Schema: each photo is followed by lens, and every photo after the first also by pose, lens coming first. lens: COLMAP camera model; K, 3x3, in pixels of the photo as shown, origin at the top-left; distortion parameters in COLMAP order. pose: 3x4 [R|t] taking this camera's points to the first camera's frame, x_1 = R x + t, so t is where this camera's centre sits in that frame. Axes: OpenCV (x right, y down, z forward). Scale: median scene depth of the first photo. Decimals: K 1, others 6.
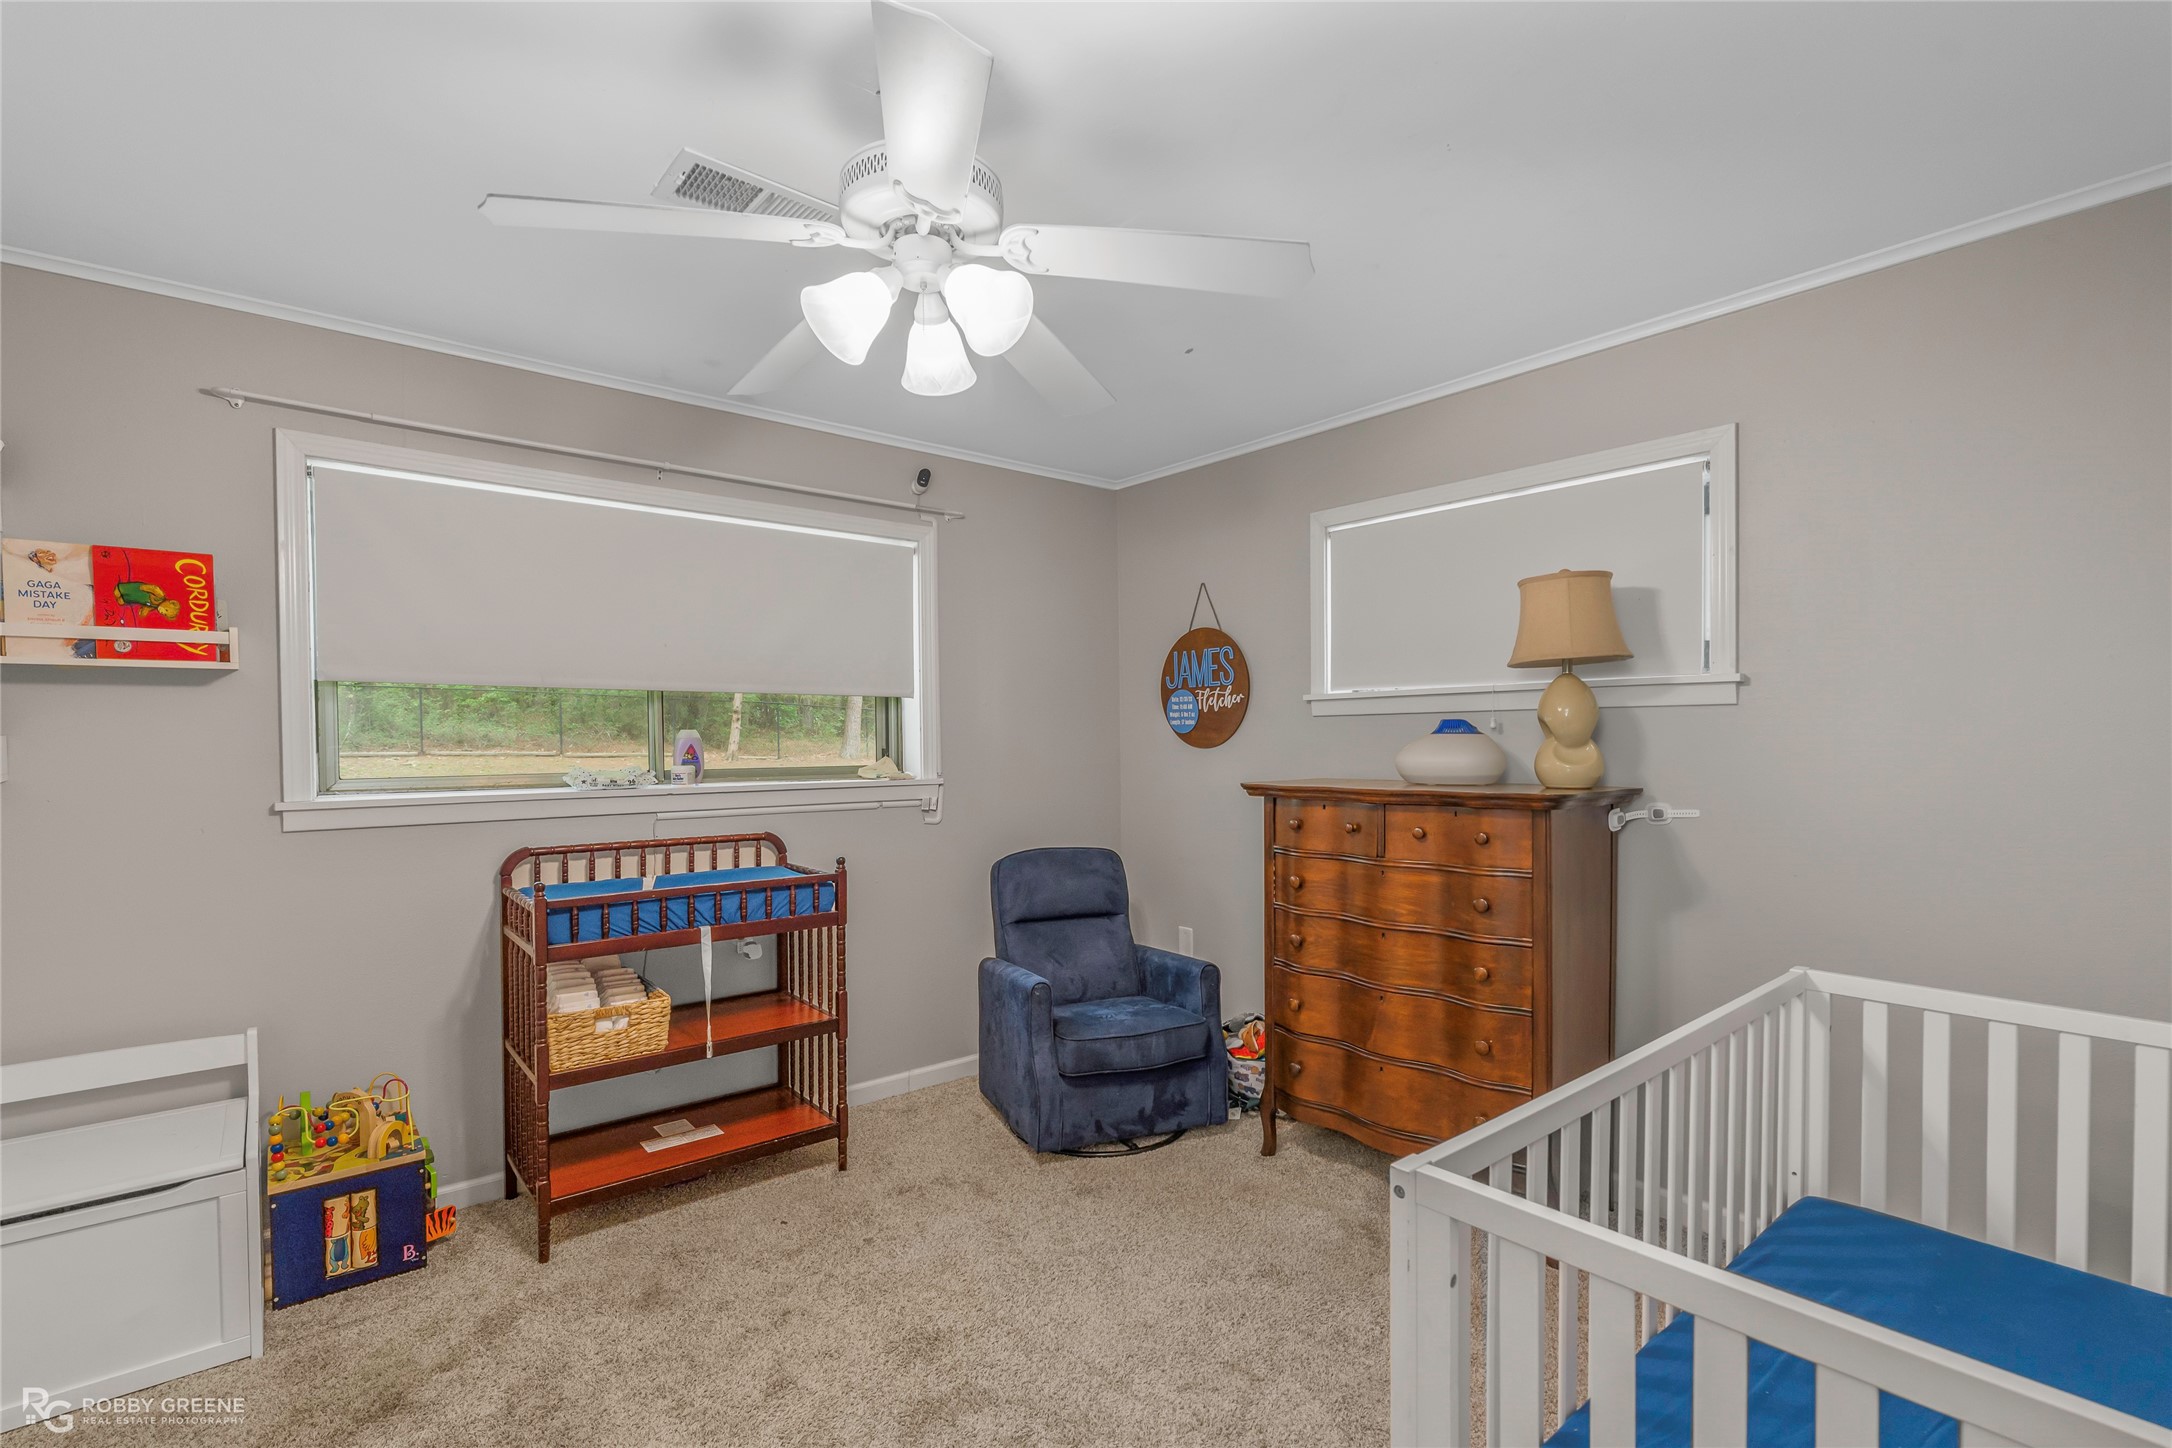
lens RADIAL K [[986.3, 0, 1057.1], [0, 986.3, 760.6], [0, 0, 1]] dist [-0.001946, 0.000222]
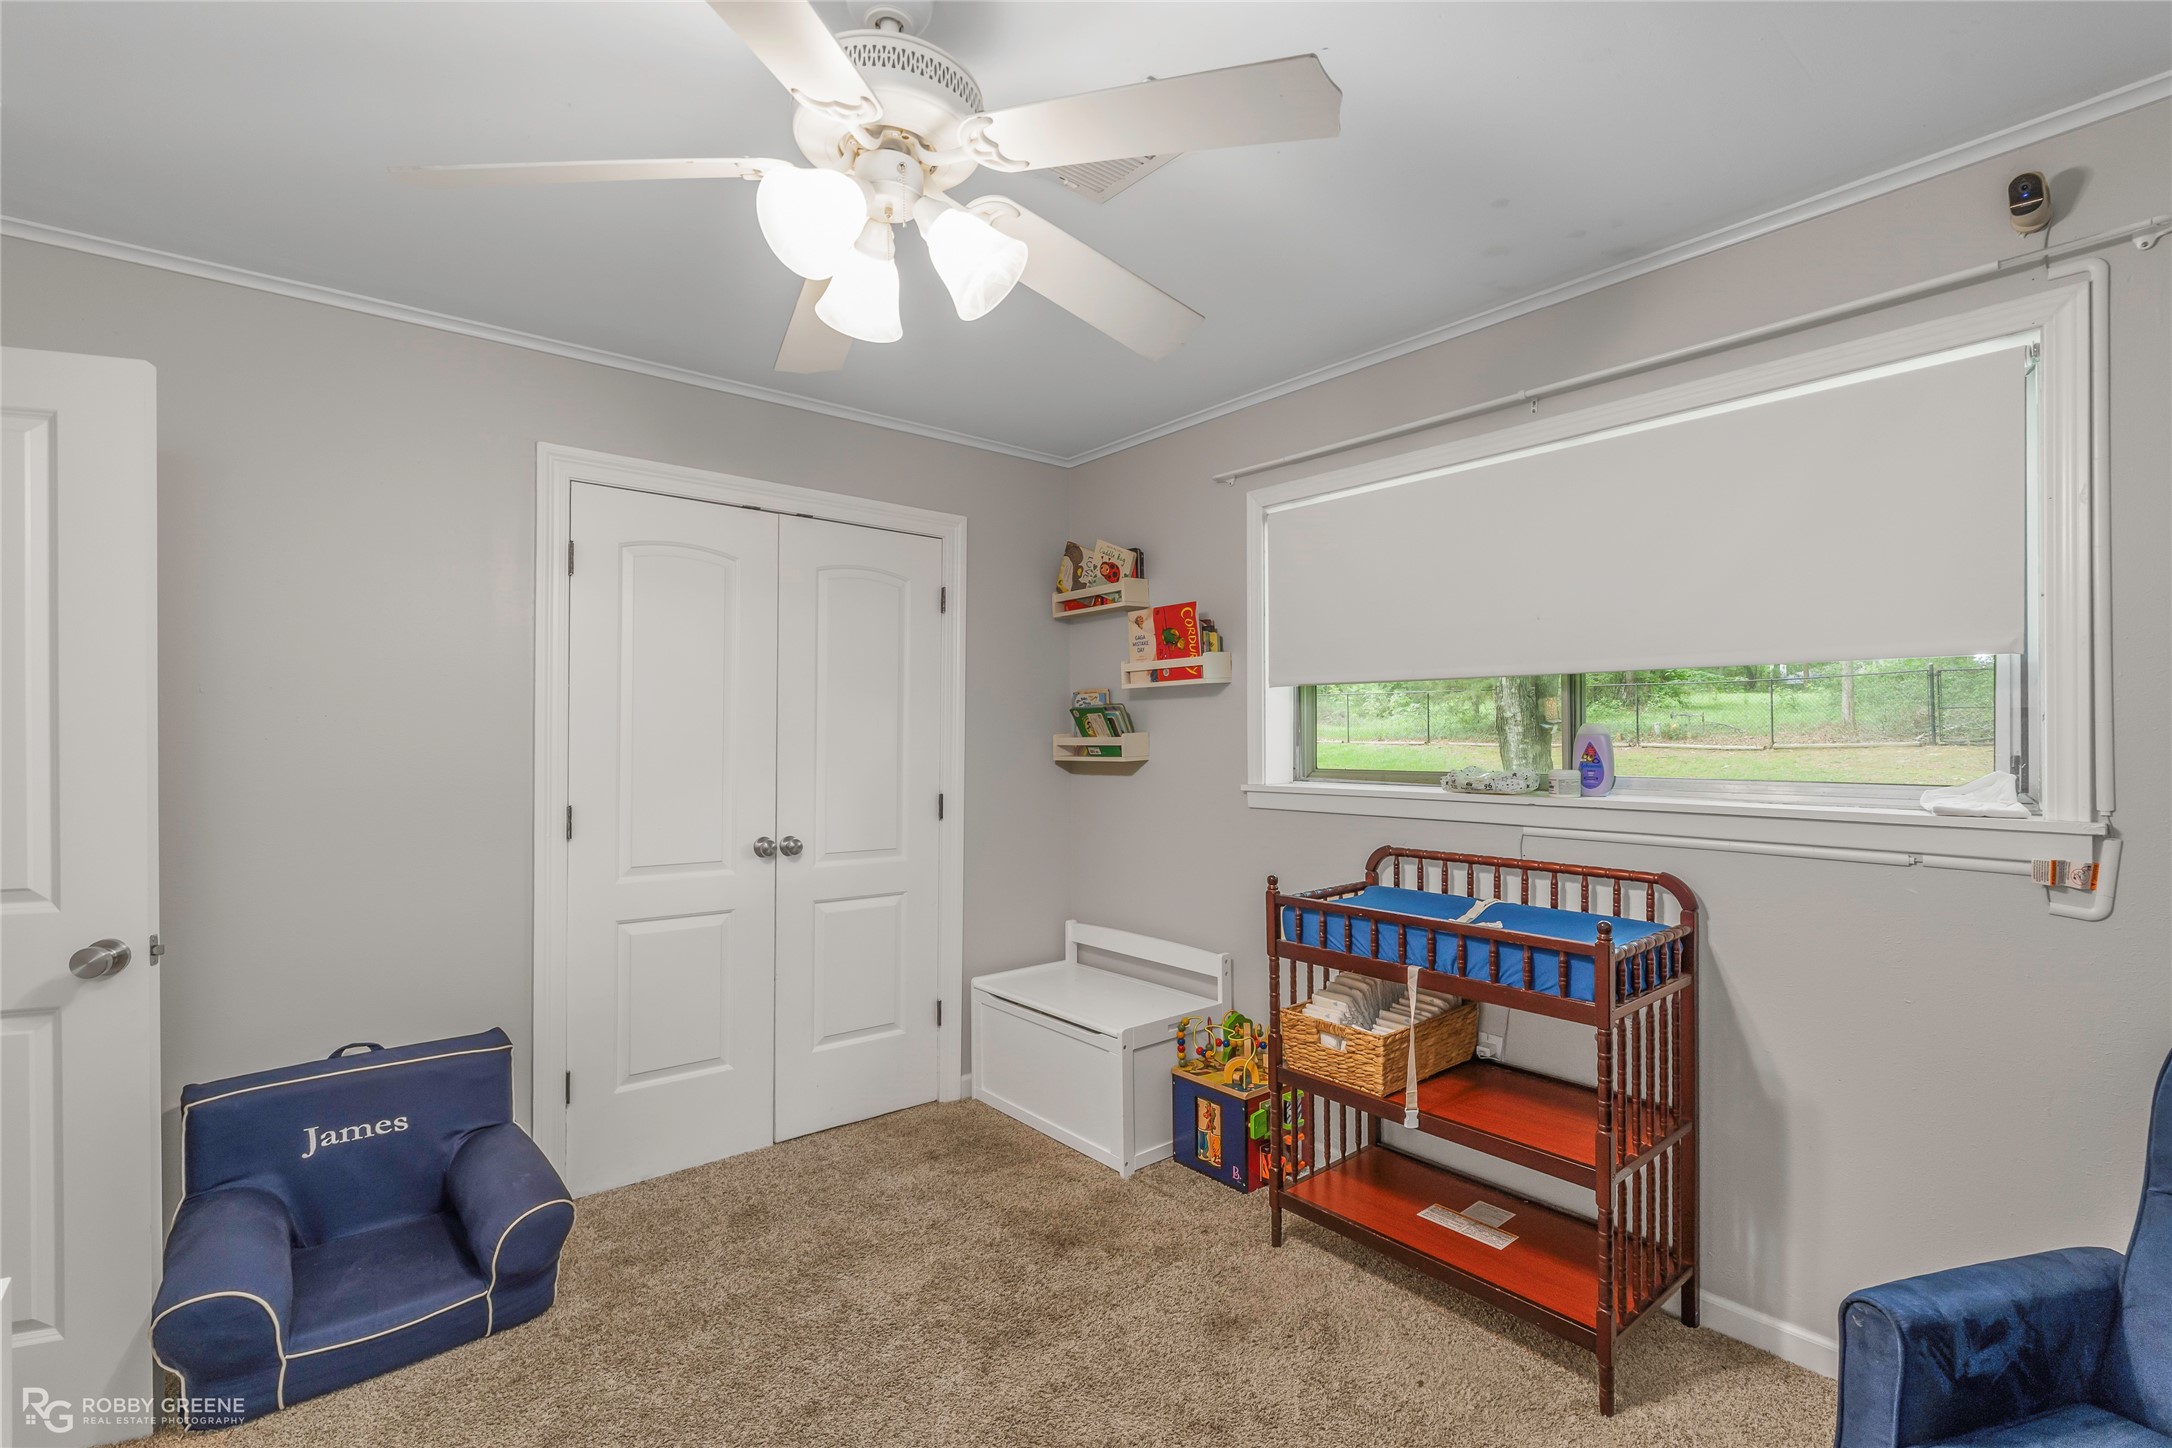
lens RADIAL K [[986.3, 0, 1089.0], [0, 986.3, 734.6], [0, 0, 1]] dist [-0.001946, 0.000222]
pose [[0.014917, 0.009428, -0.999844, 0.501183], [-0.013736, 0.999863, 0.009223, -0.030975], [0.999794, 0.013596, 0.015045, 0.788599]]
